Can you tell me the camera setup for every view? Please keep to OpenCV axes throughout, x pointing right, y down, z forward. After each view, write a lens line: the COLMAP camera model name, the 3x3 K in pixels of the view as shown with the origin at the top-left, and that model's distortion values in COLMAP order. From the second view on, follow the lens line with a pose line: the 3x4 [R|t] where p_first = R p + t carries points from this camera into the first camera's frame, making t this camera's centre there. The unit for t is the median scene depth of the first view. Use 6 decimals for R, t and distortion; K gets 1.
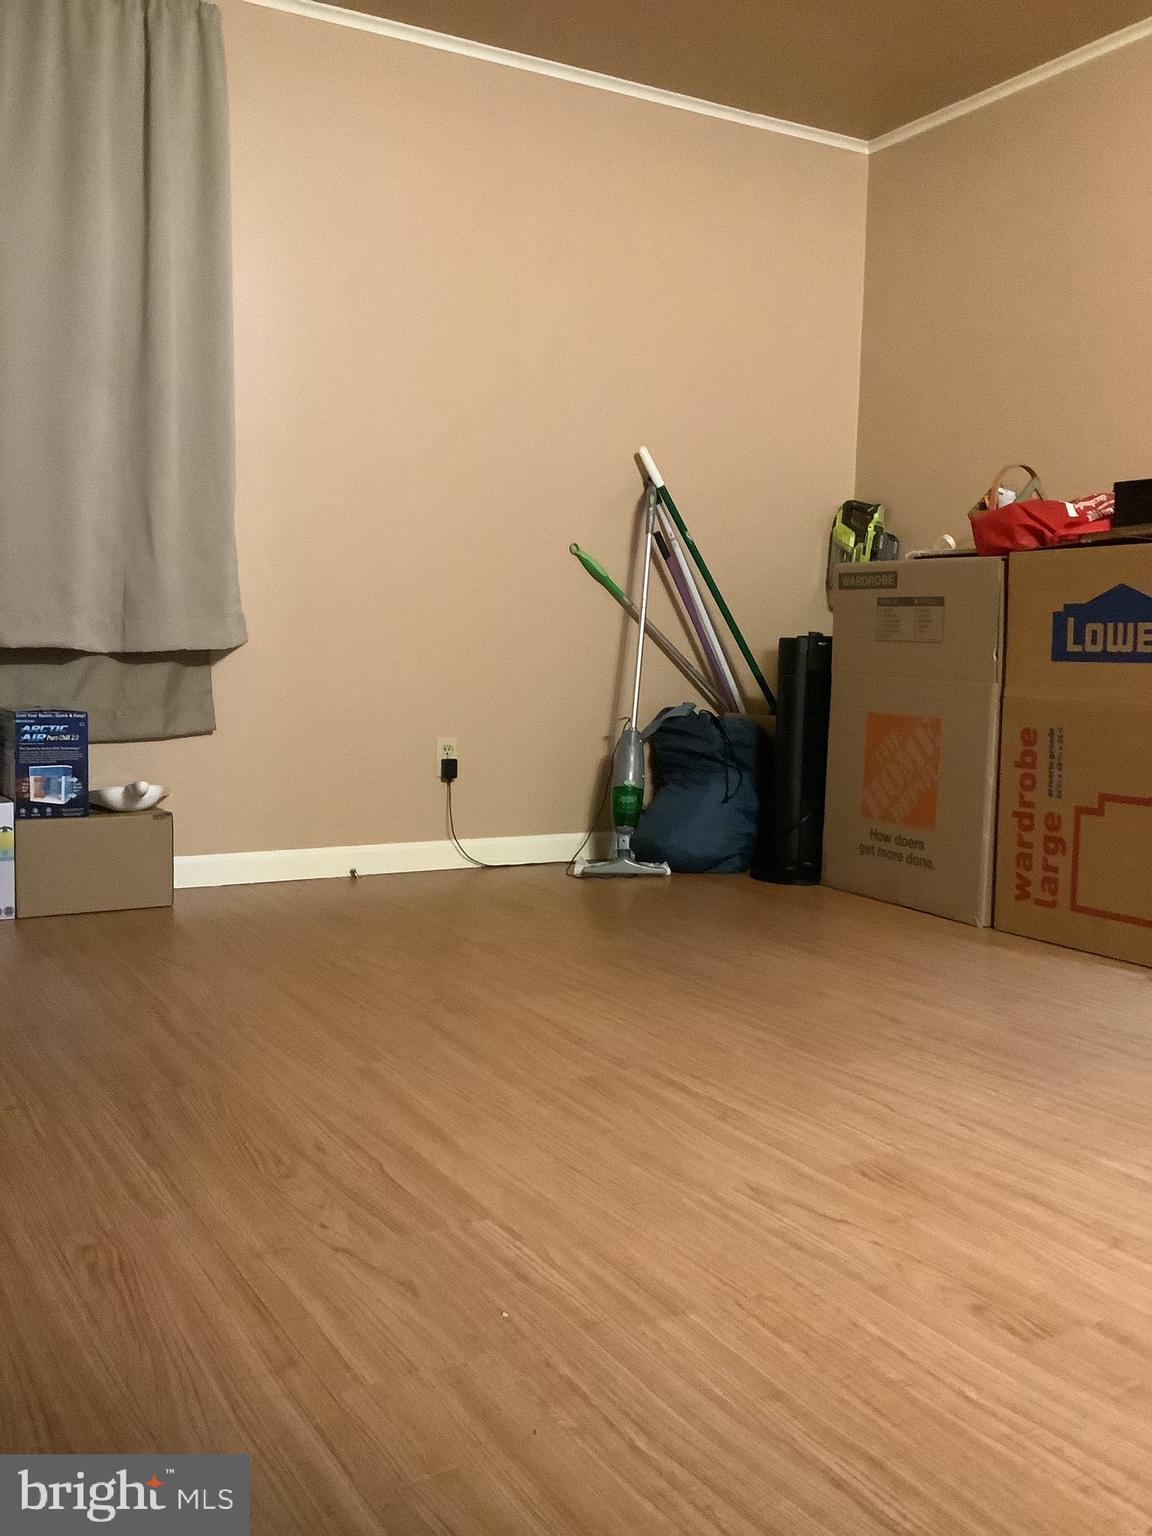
lens RADIAL K [[1390.9, 0, 569.4], [0, 1390.9, 770.9], [0, 0, 1]] dist [0.089186, -0.177531]
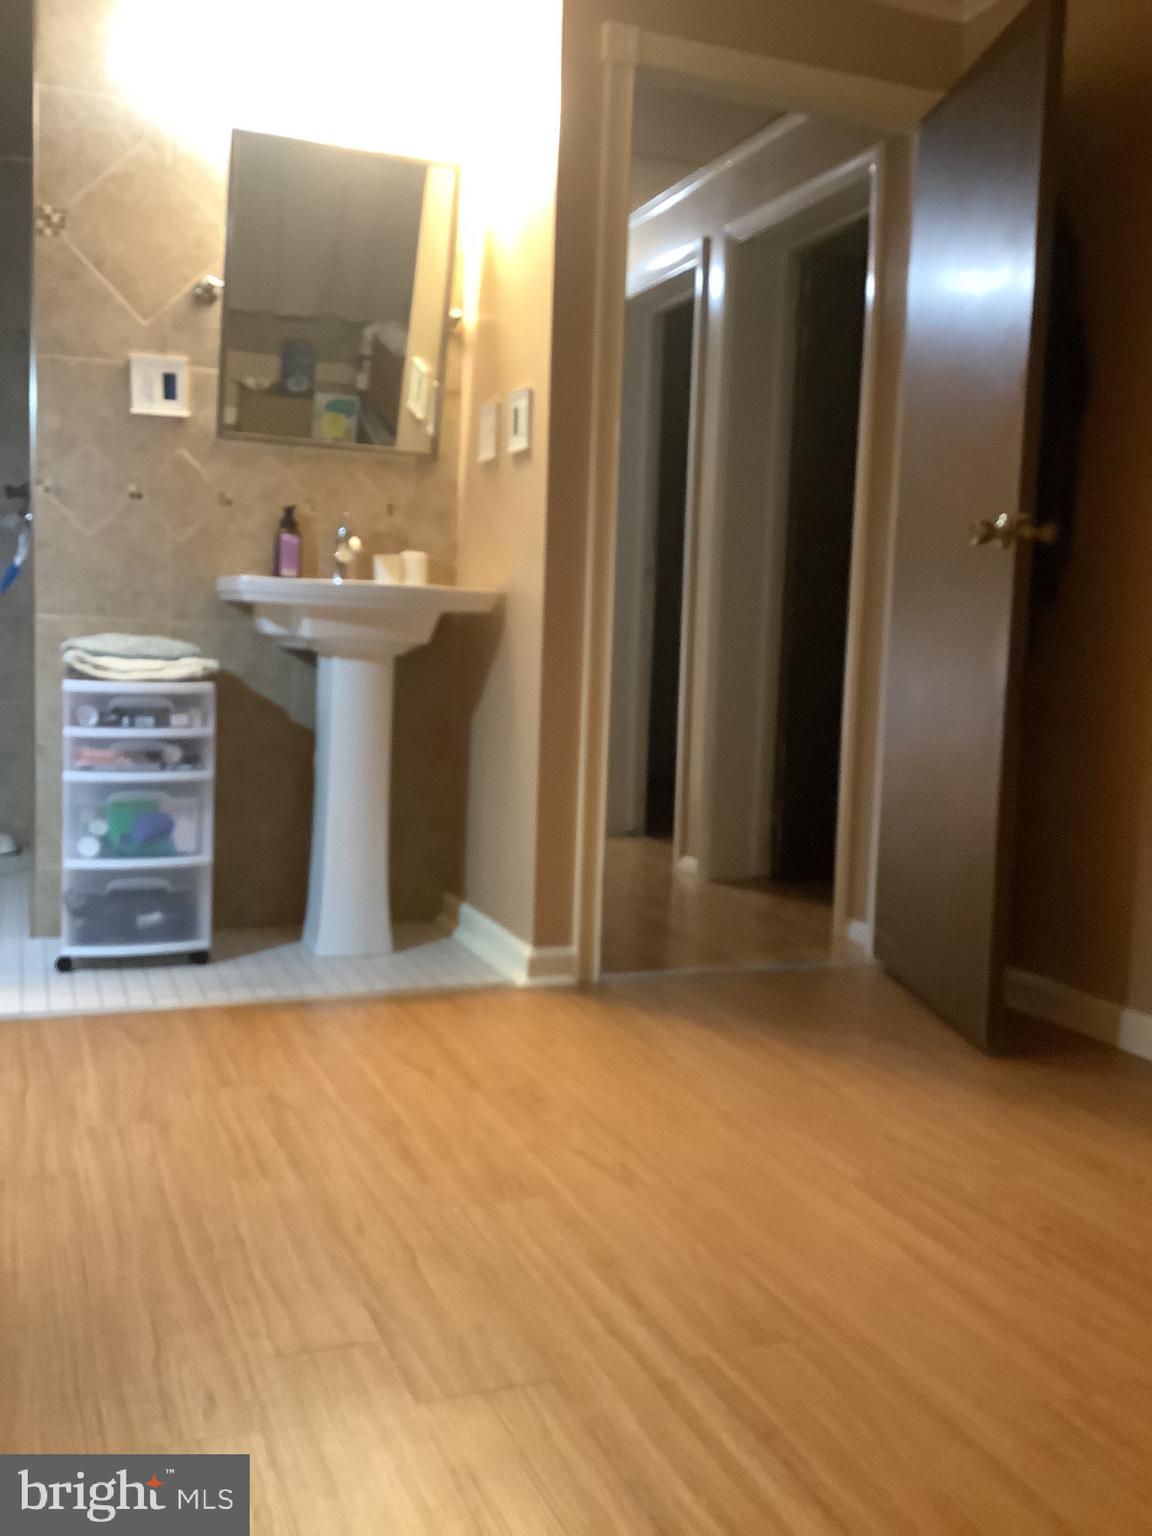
lens RADIAL K [[1423.8, 0, 576.0], [0, 1423.8, 768.0], [0, 0, 1]] dist [0.080902, -0.204313]
pose [[-0.987501, -0.068732, 0.141835, 0.028694], [-0.040660, 0.980538, 0.192074, -0.275535], [-0.152276, 0.183906, -0.971077, 2.120988]]
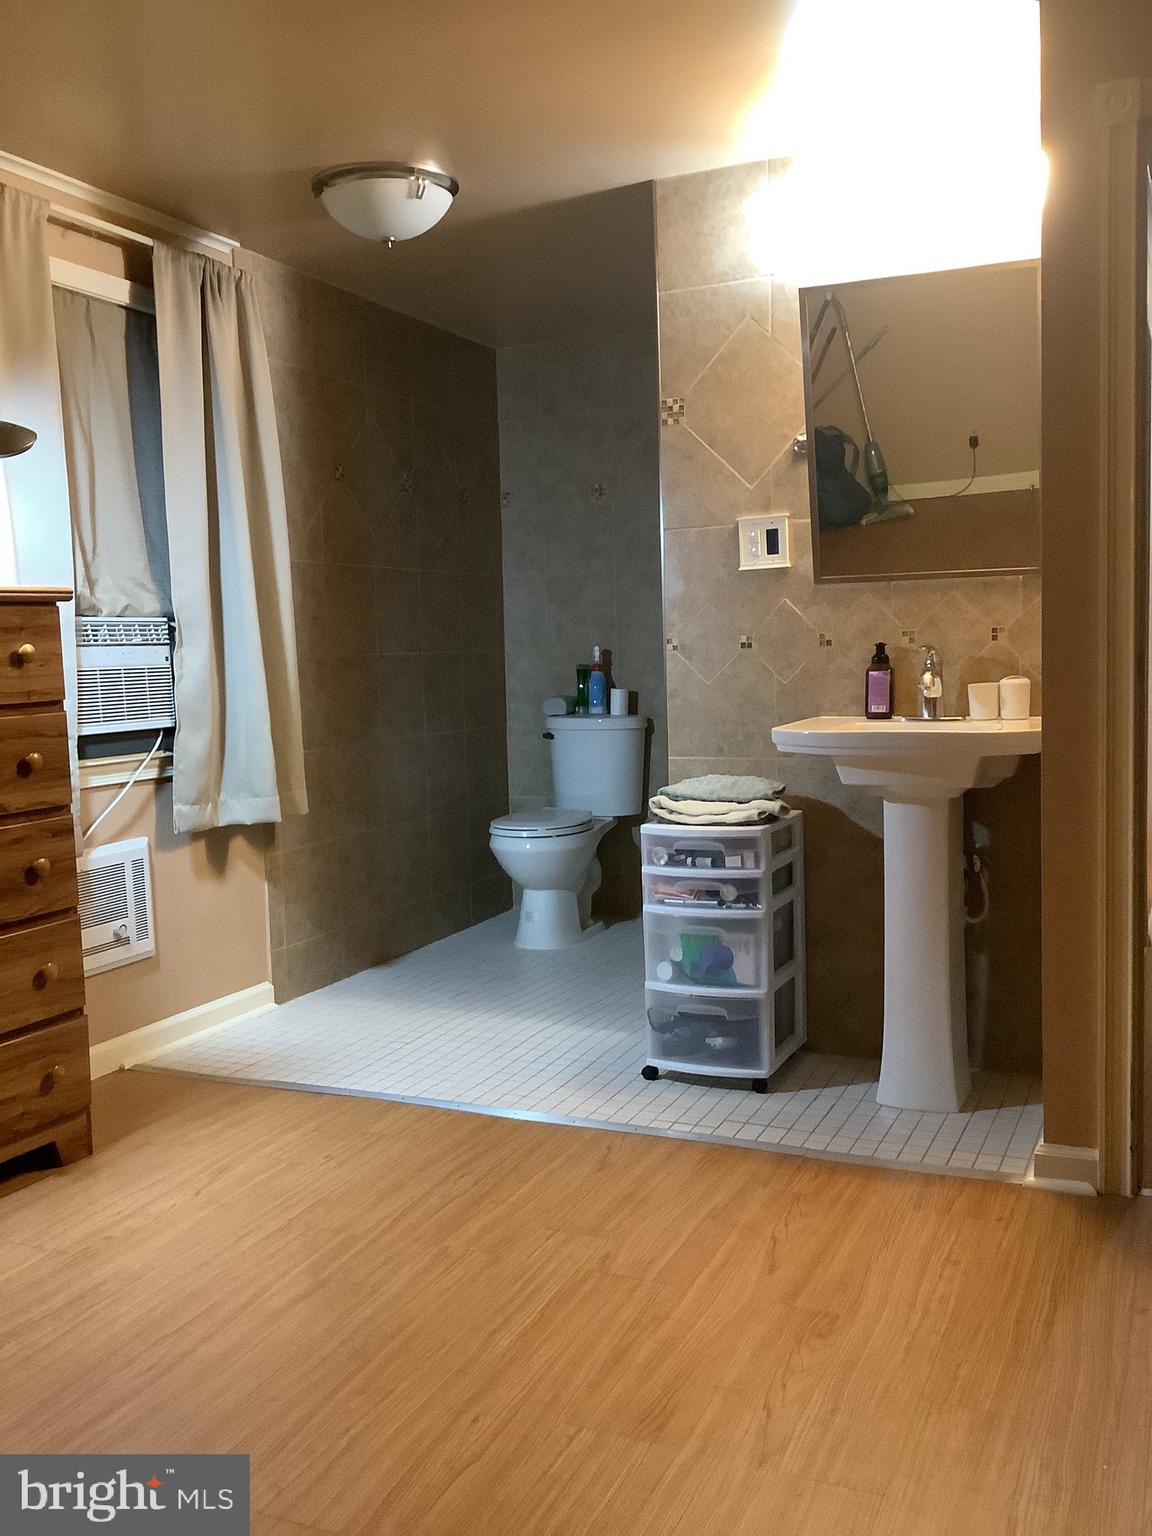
lens RADIAL K [[1390.9, 0, 569.4], [0, 1390.9, 770.9], [0, 0, 1]] dist [0.089186, -0.177531]
pose [[-0.583464, -0.072463, 0.808900, -0.622615], [0.097935, 0.982465, 0.158652, -0.413714], [-0.806212, 0.171788, -0.566137, 1.646827]]
